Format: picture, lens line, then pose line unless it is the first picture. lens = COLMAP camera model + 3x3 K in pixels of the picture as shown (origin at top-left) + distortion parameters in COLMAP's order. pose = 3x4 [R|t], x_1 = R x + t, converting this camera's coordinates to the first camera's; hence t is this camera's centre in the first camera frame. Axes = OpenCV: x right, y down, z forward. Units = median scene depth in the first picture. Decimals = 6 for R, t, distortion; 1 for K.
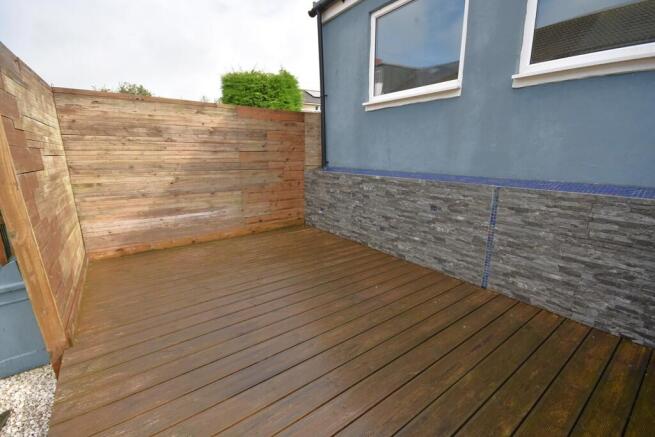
lens RADIAL K [[296.8, 0, 327.5], [0, 296.8, 218.5], [0, 0, 1]] dist [-0.000037, -0.011399]
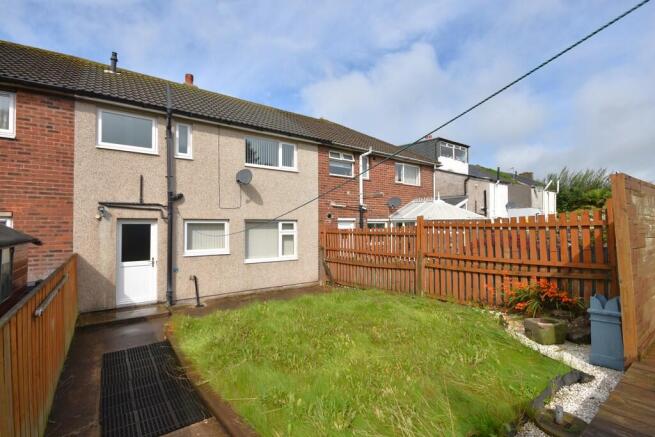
lens RADIAL K [[296.8, 0, 327.5], [0, 296.8, 218.5], [0, 0, 1]] dist [-0.000037, -0.011399]
pose [[-0.006673, -0.014605, -0.999871, 0.684232], [-0.223555, 0.974608, -0.012744, 0.094106], [0.974669, 0.223441, -0.009769, -0.759402]]
